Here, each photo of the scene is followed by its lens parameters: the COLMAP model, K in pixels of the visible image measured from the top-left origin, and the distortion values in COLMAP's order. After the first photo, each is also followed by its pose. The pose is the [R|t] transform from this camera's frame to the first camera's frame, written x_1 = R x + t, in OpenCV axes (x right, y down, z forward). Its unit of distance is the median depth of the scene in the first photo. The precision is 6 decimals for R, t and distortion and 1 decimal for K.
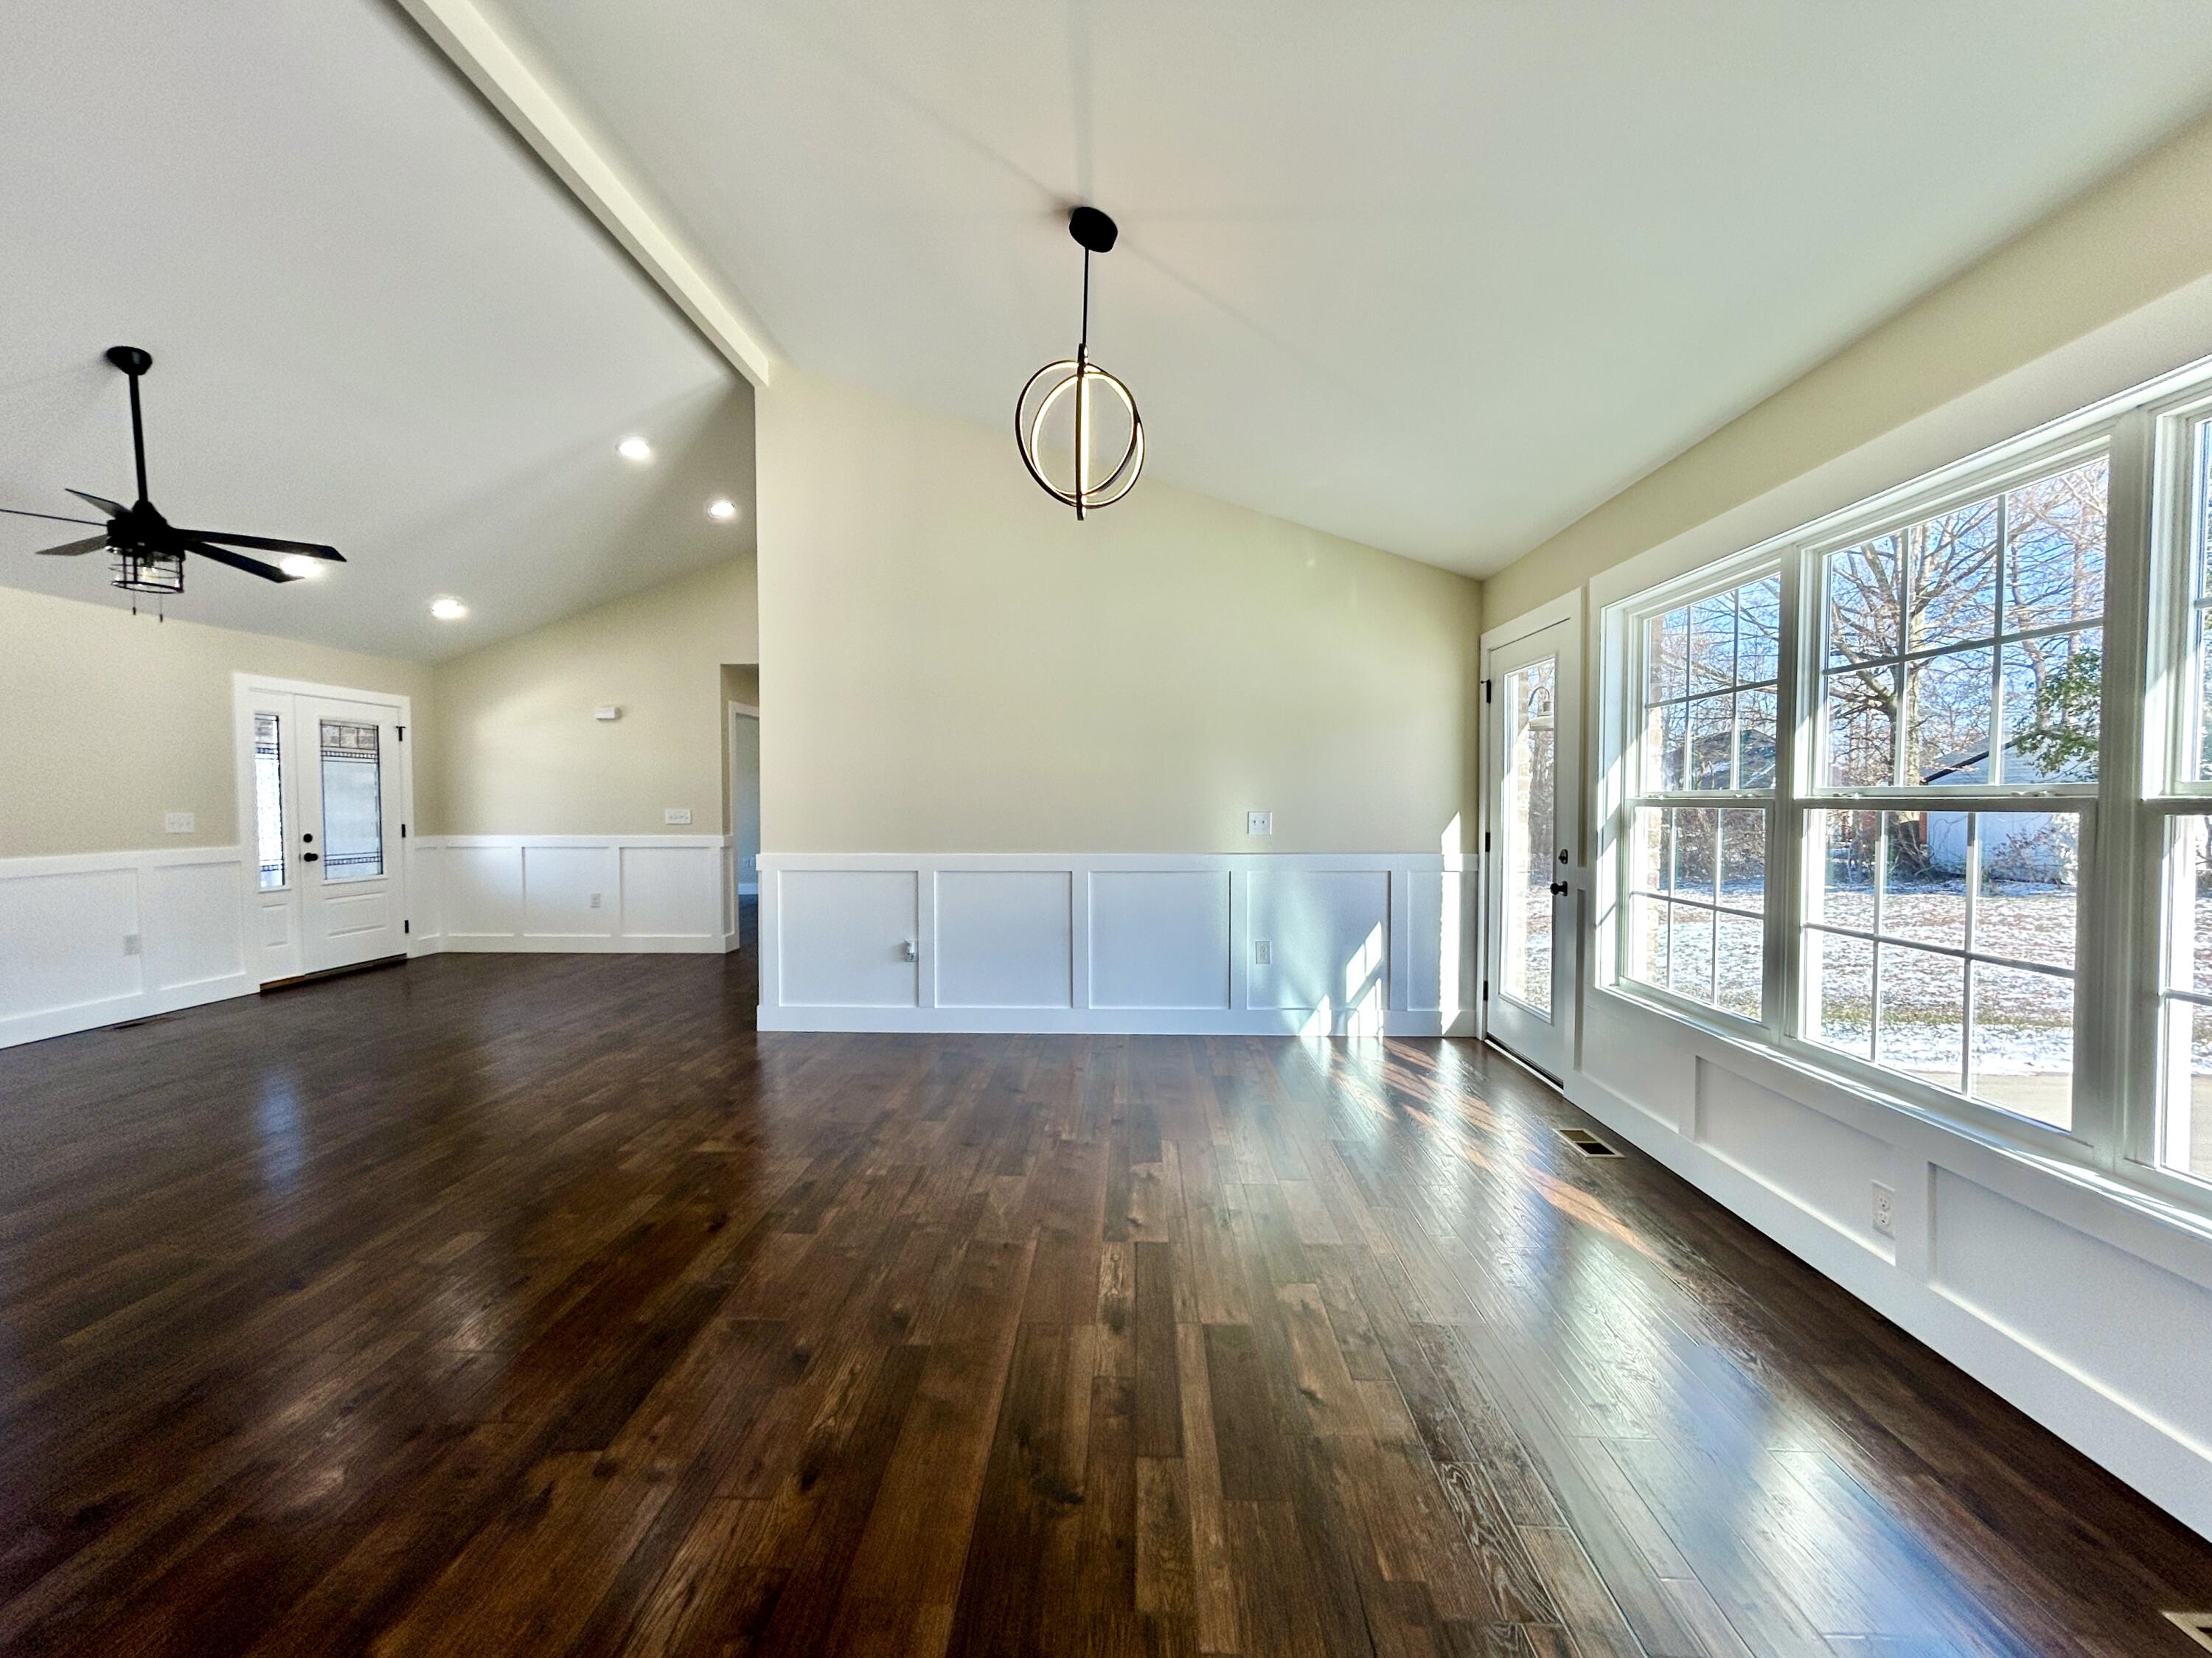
lens RADIAL K [[899.2, 0, 1095.2], [0, 899.2, 825.1], [0, 0, 1]] dist [-0.002428, 0.002000]
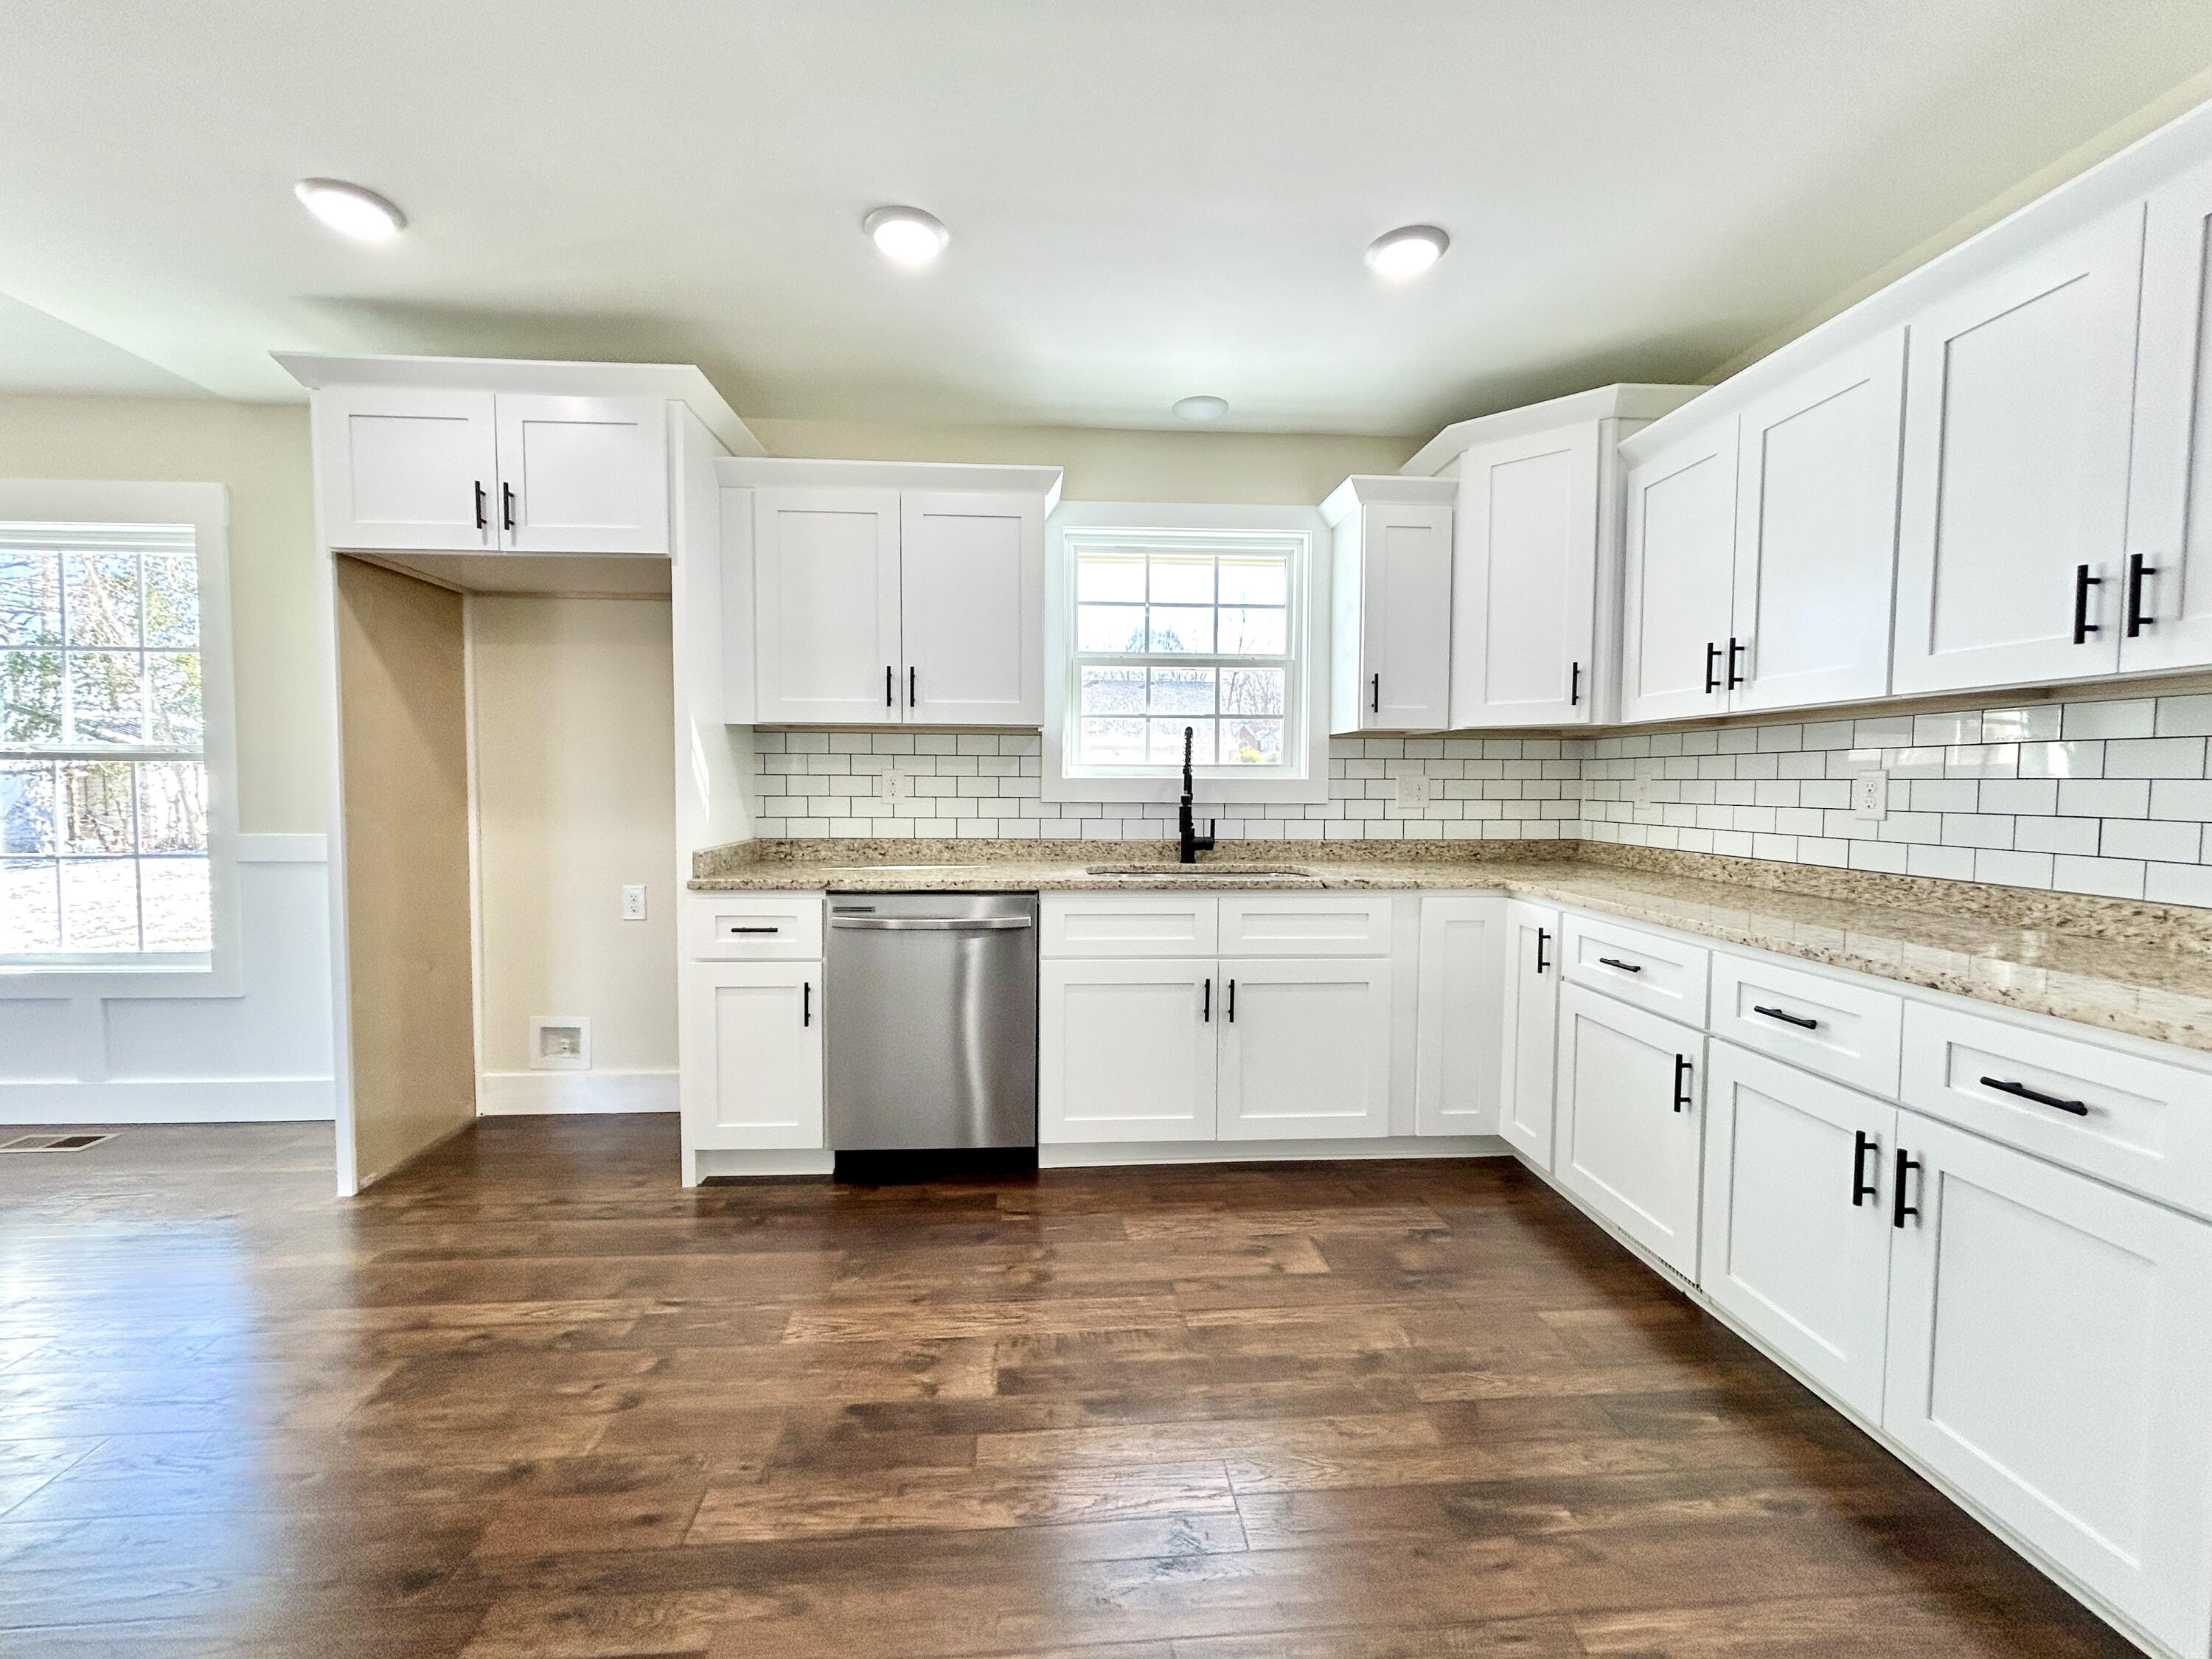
lens RADIAL K [[899.3, 0, 1110.8], [0, 899.3, 819.2], [0, 0, 1]] dist [-0.002428, 0.002000]
pose [[-0.112649, -0.036345, 0.992970, -0.301379], [0.019779, 0.999051, 0.038811, 0.029161], [-0.993438, 0.024012, -0.111823, -0.372773]]
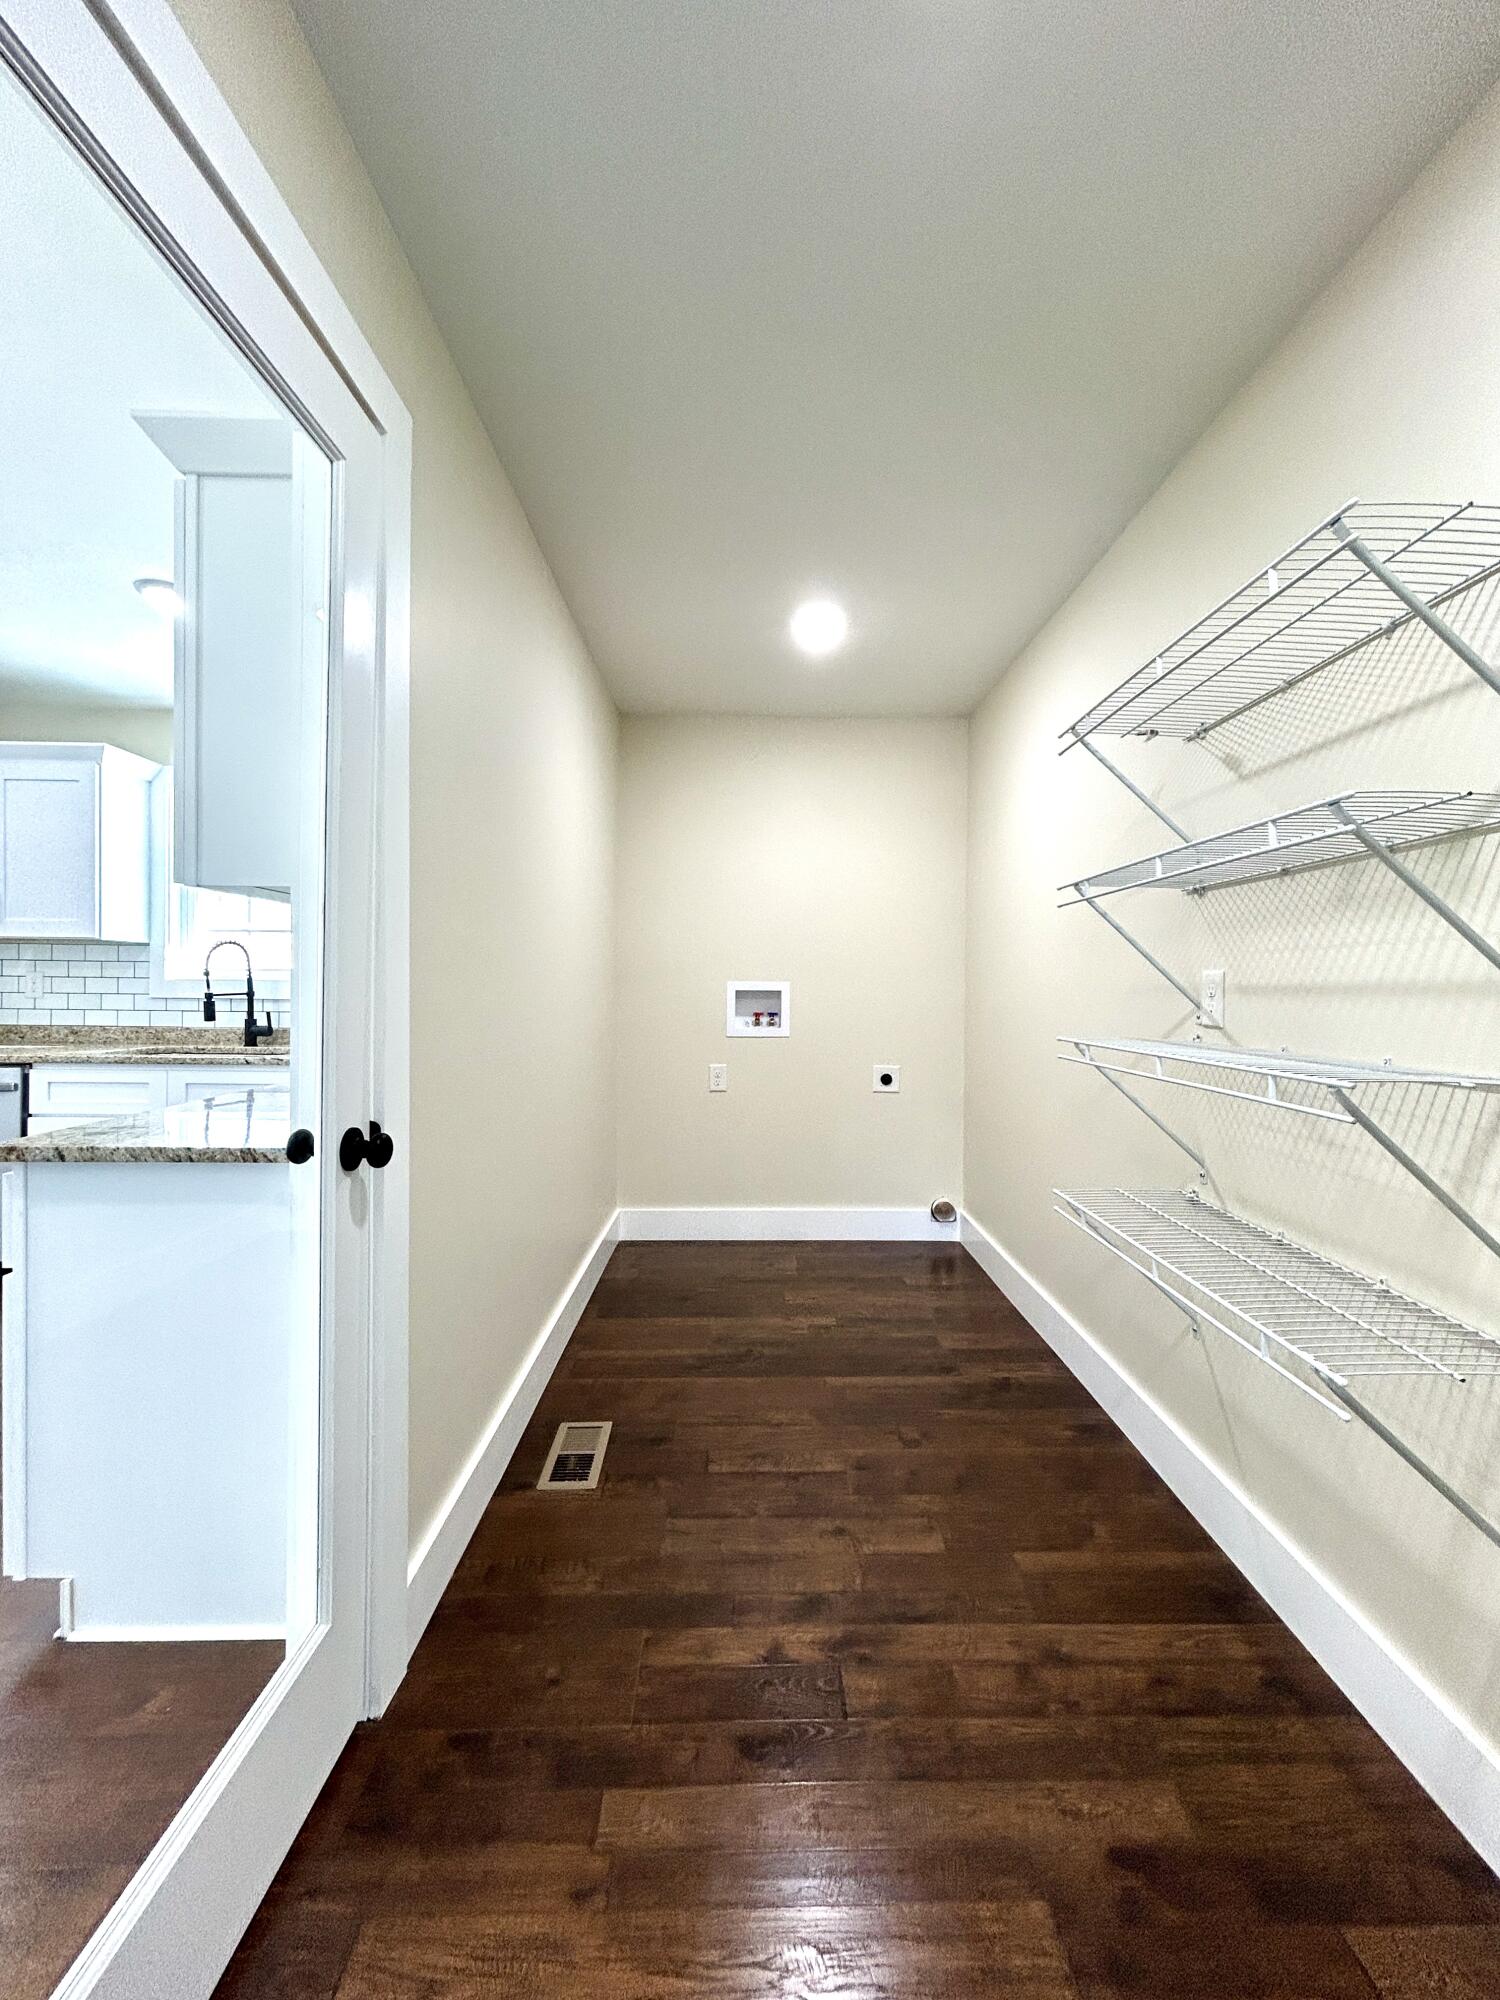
lens RADIAL K [[813.1, 0, 794.7], [0, 813.1, 1001.8], [0, 0, 1]] dist [-0.002428, 0.002000]
pose [[-0.074074, -0.011997, 0.997181, -0.443908], [0.012174, 0.999842, 0.012934, 0.042216], [-0.997178, 0.013098, -0.073916, -0.936006]]
